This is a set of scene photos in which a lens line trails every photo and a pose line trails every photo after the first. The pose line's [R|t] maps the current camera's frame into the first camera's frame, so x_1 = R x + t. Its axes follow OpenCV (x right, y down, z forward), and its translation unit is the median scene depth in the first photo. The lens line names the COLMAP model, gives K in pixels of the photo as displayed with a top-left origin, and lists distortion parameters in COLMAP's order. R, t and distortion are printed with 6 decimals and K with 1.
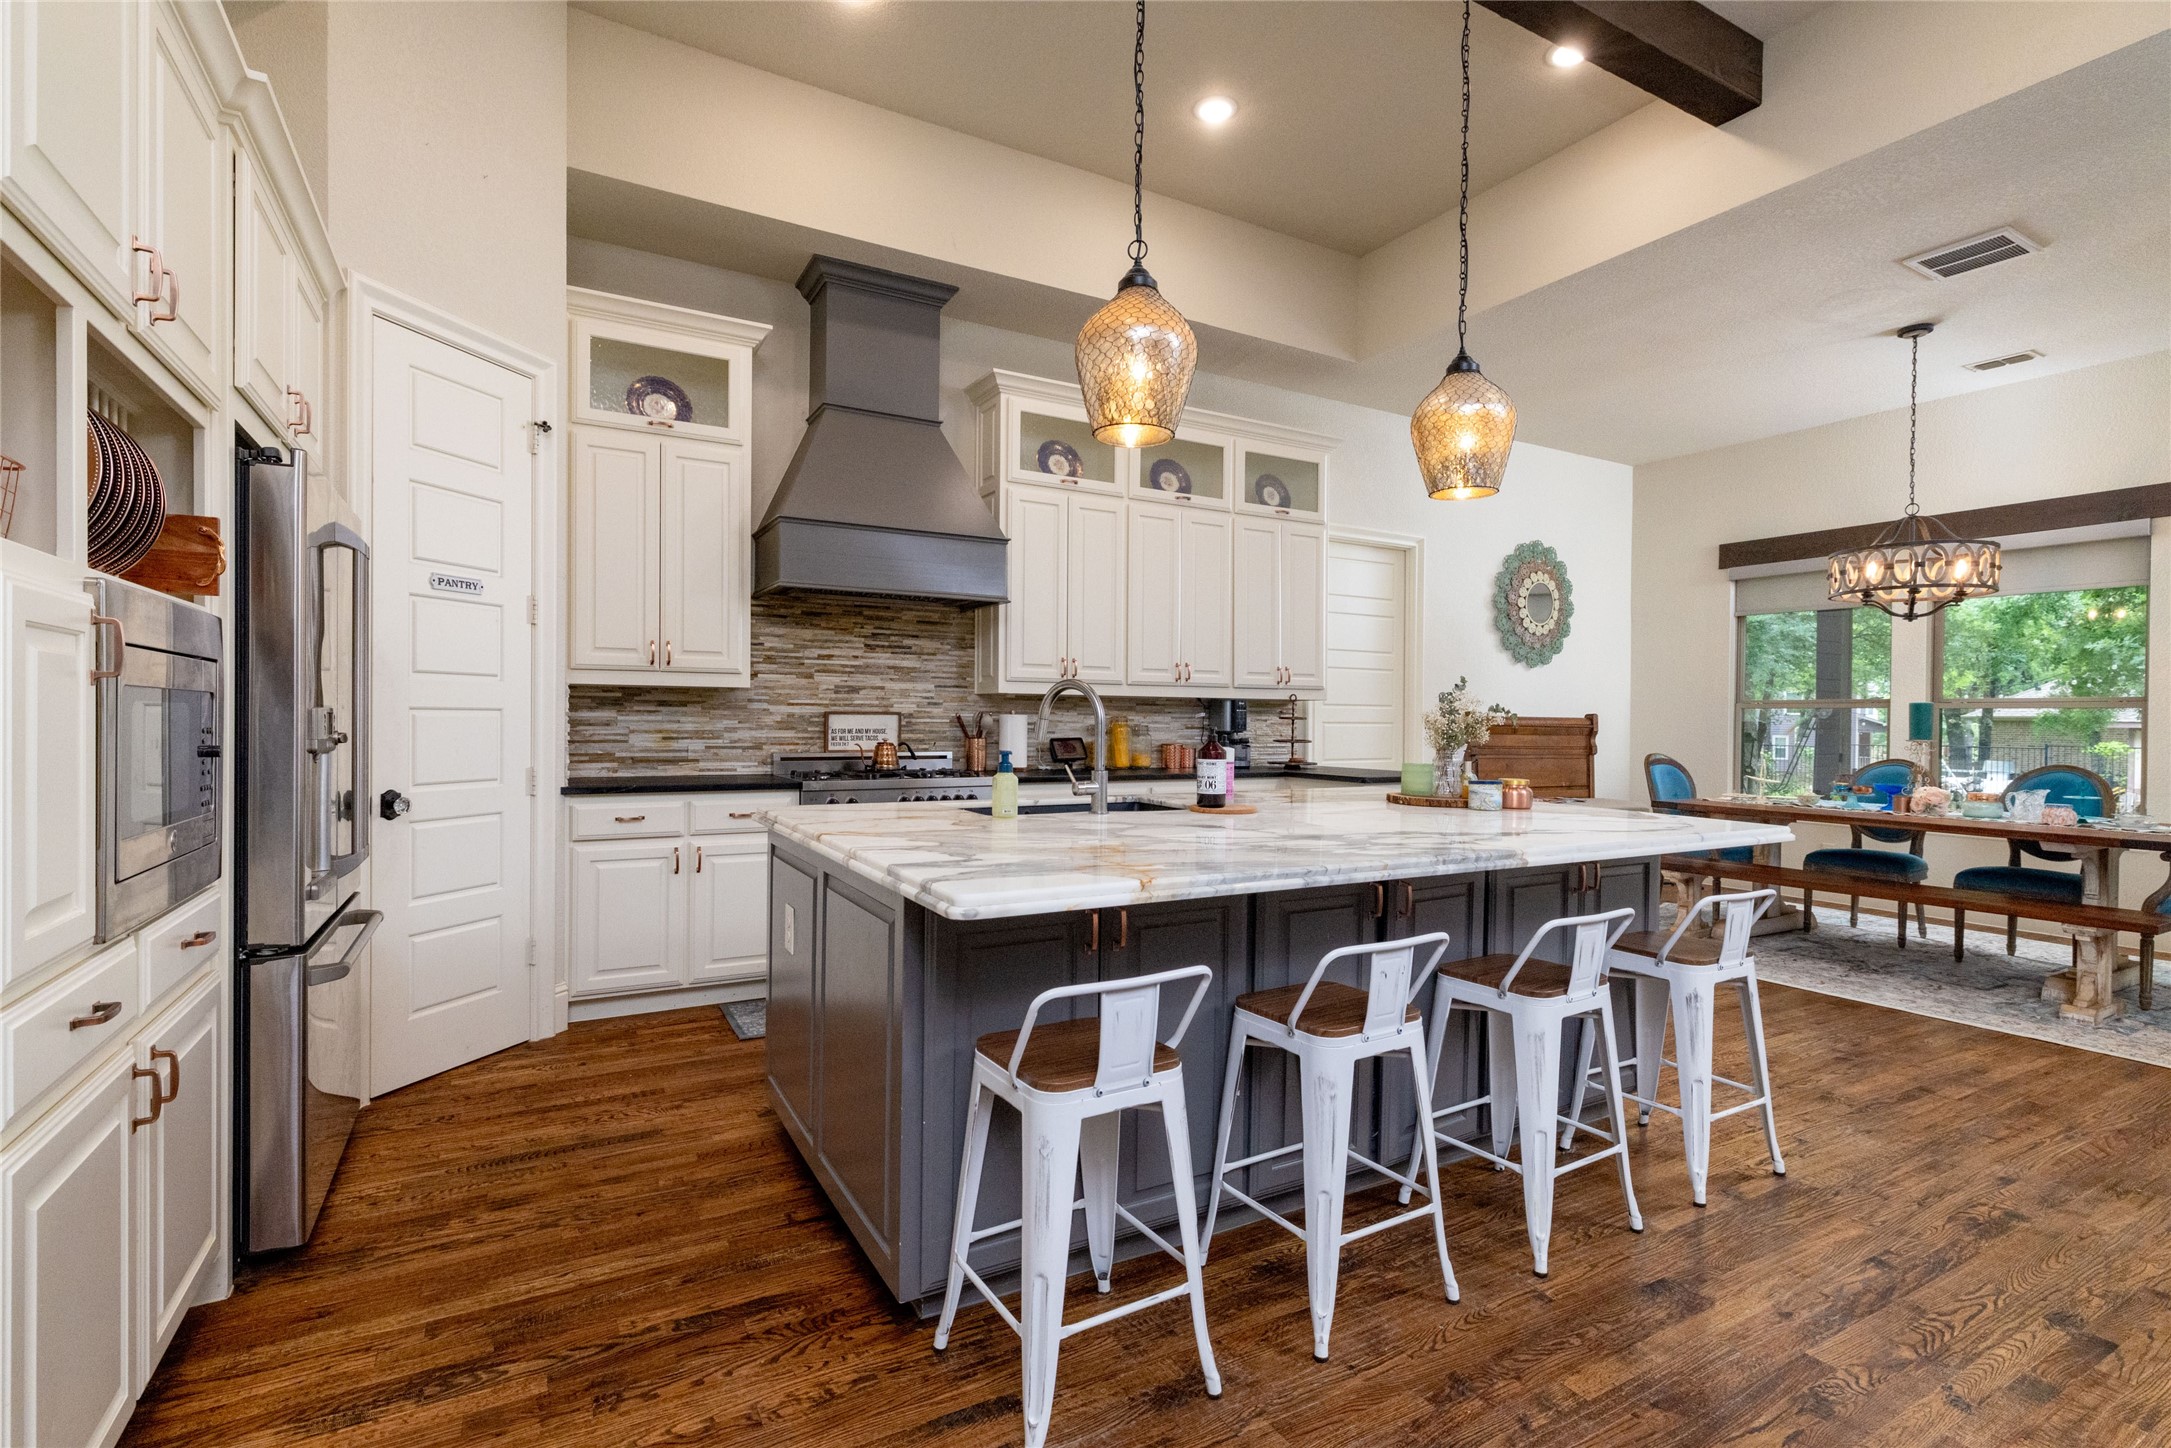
lens RADIAL K [[1001.3, 0, 1085.5], [0, 1001.3, 724.0], [0, 0, 1]] dist [0.000687, -0.000404]
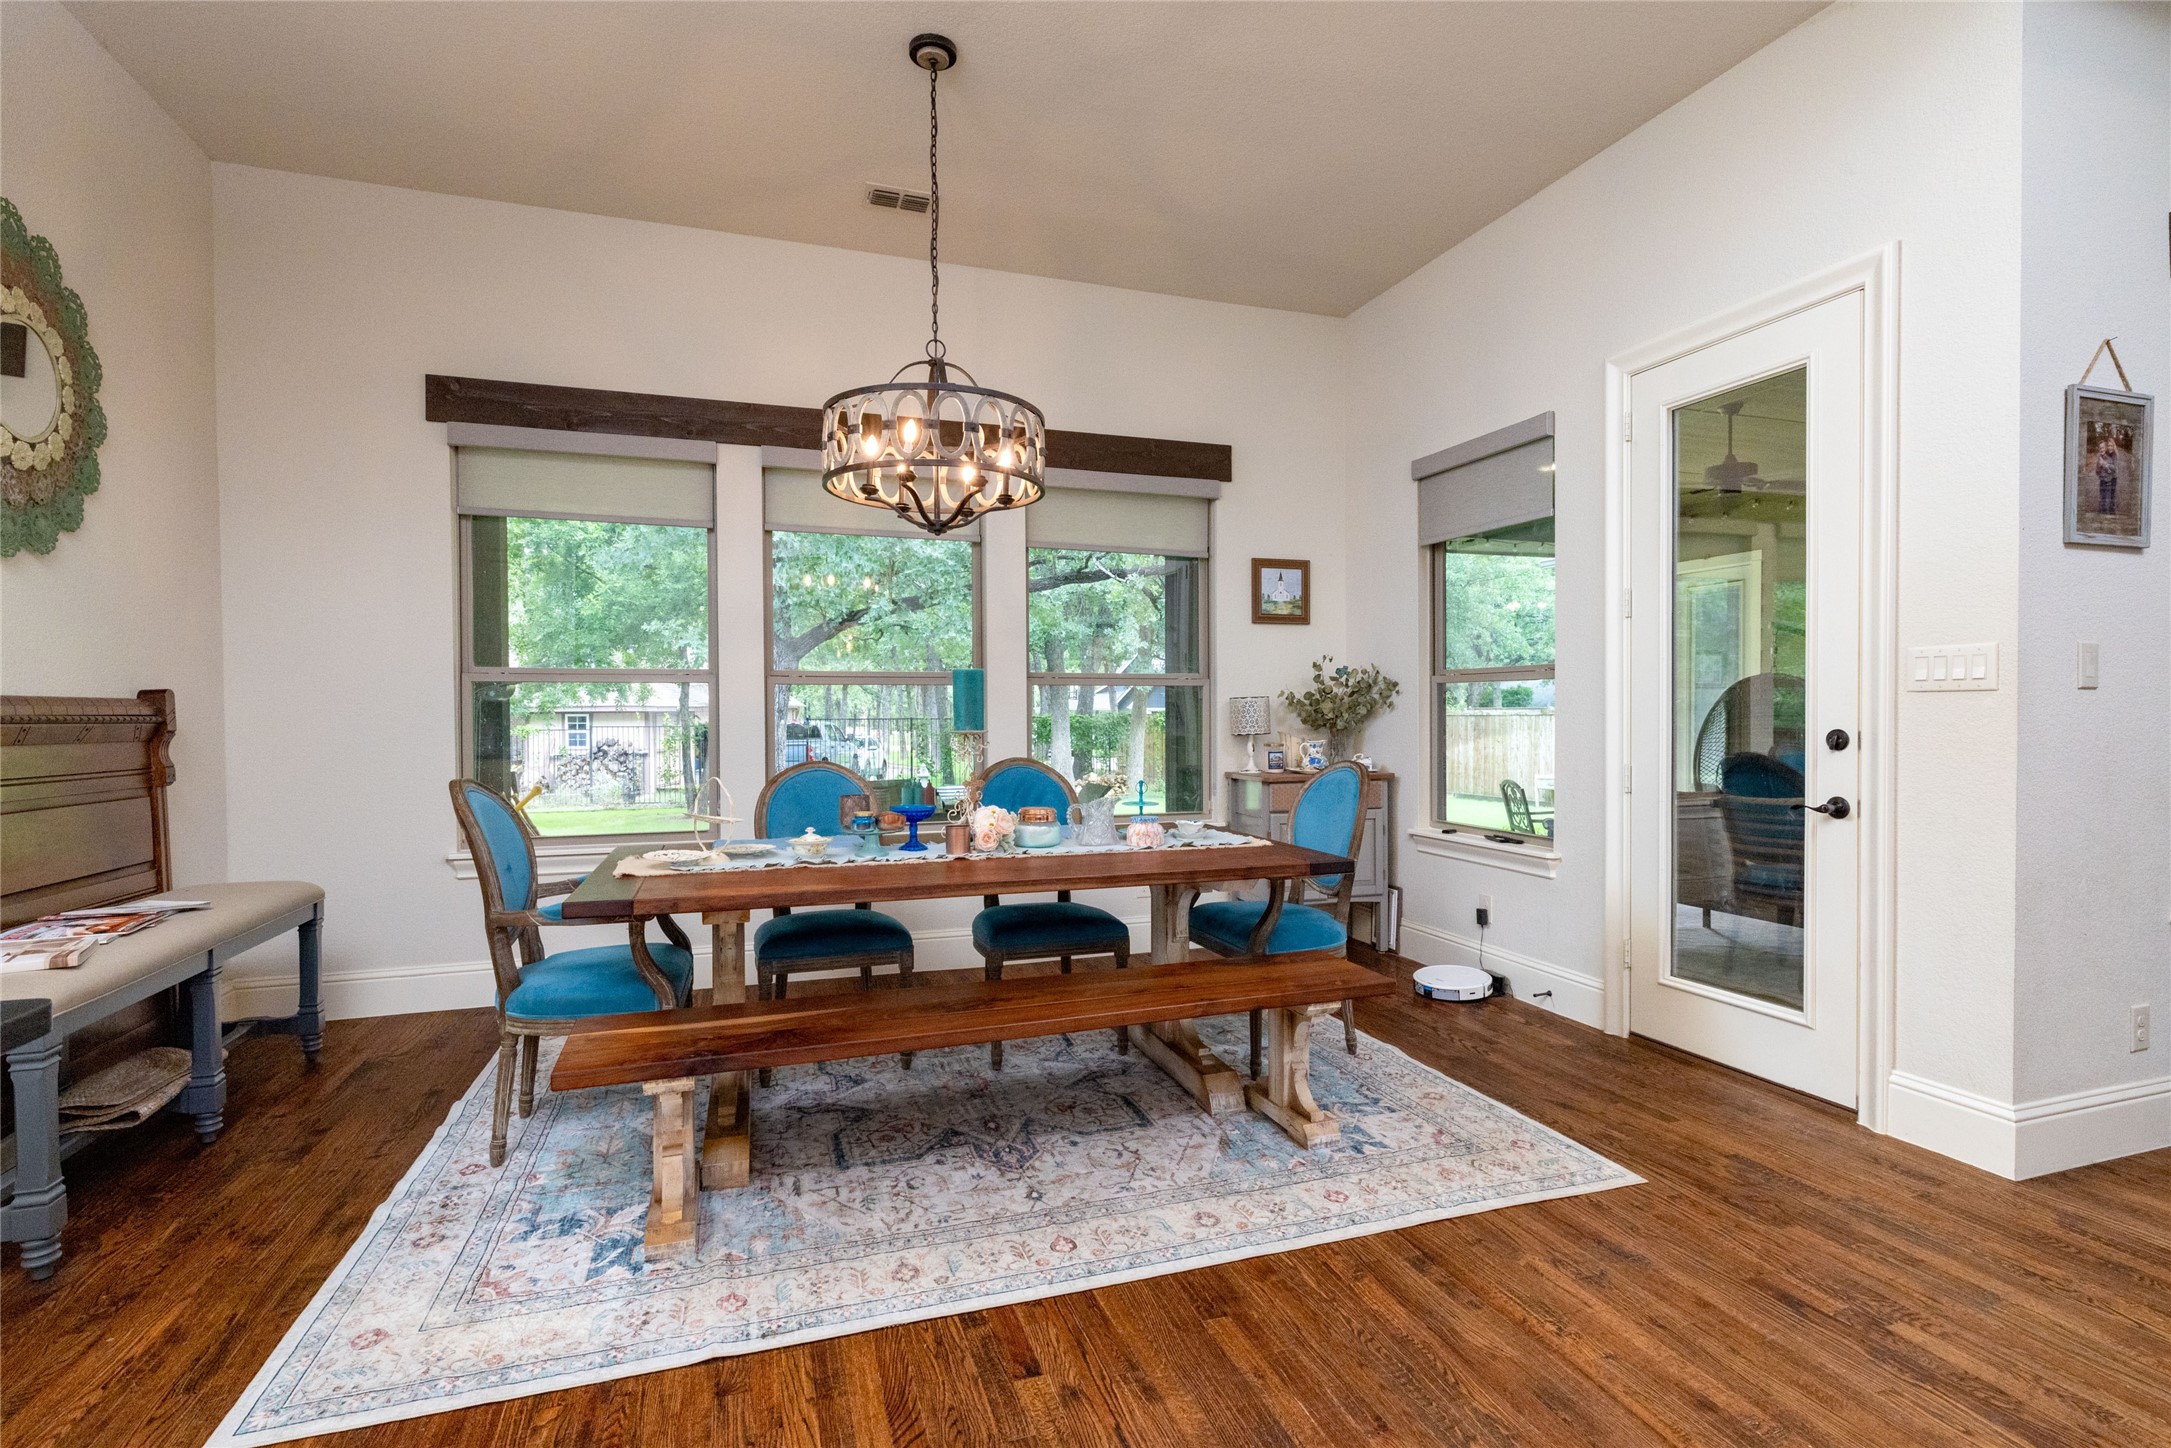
lens RADIAL K [[1001.3, 0, 1085.5], [0, 1001.3, 724.0], [0, 0, 1]] dist [0.000687, -0.000404]
pose [[0.194098, -0.028752, 0.980561, 0.250382], [0.009508, 0.999579, 0.027428, -0.004484], [-0.980936, 0.003999, 0.194289, 0.808593]]
